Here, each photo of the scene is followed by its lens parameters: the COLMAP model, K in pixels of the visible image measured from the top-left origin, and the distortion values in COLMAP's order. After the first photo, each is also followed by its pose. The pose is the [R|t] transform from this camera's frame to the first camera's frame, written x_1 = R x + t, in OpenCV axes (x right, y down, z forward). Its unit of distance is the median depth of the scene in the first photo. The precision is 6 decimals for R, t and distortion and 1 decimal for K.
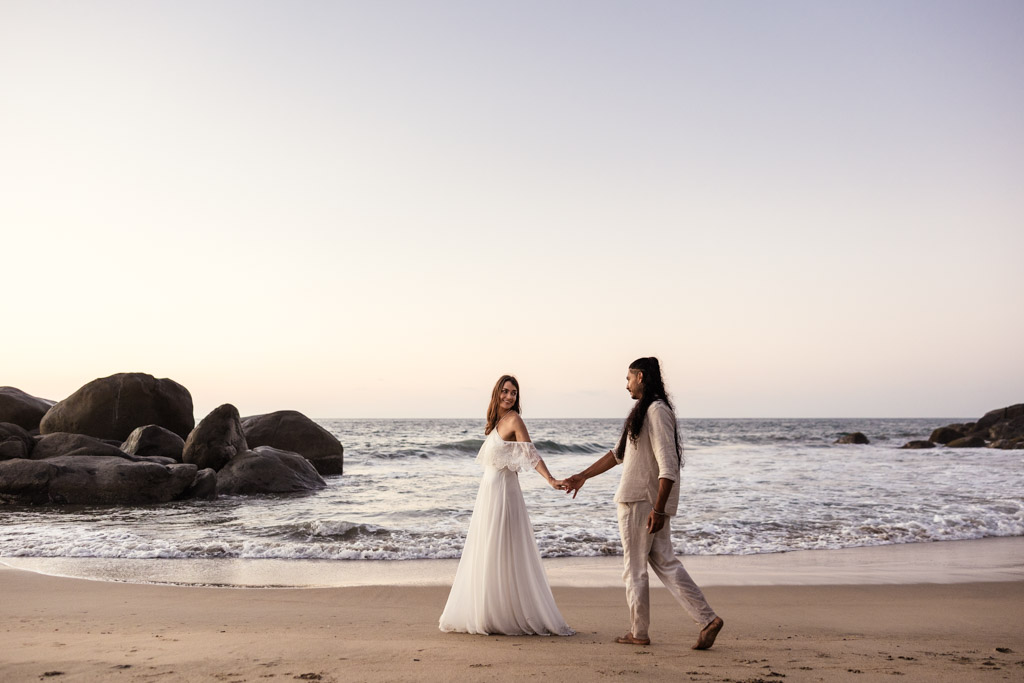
lens RADIAL K [[883.3, 0, 512.0], [0, 883.3, 341.5], [0, 0, 1]] dist [0.009006, 0.002831]
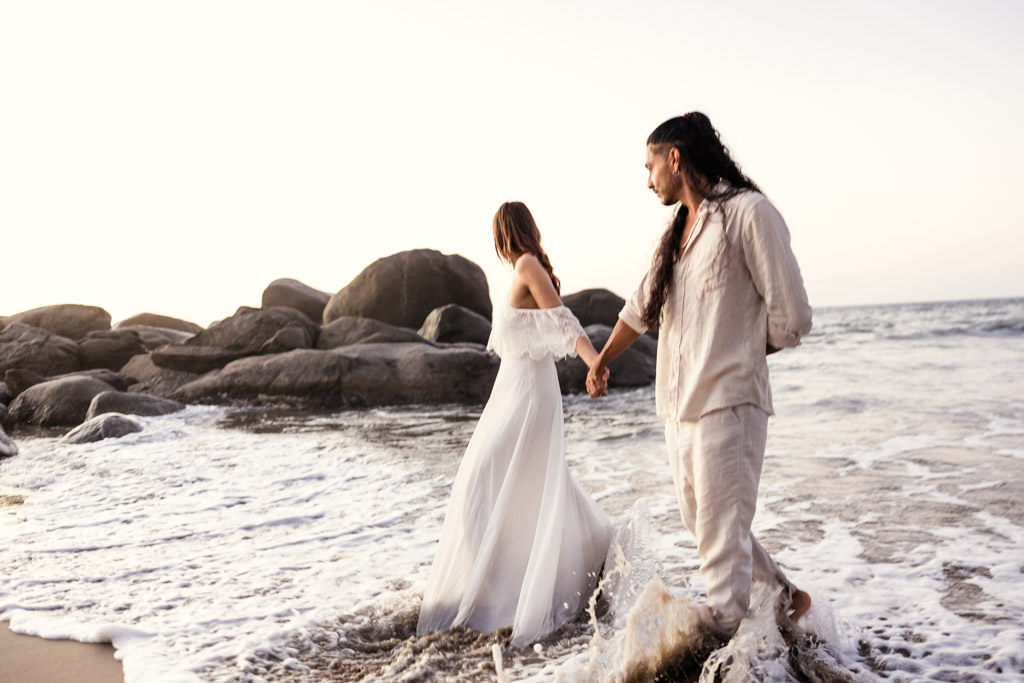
lens RADIAL K [[883.3, 0, 512.0], [0, 883.3, 341.5], [0, 0, 1]] dist [0.009006, 0.002831]
pose [[0.960472, -0.040760, -0.275375, -0.162087], [0.072824, 0.991563, 0.107234, 0.053000], [0.268681, -0.123049, 0.955337, 0.302474]]
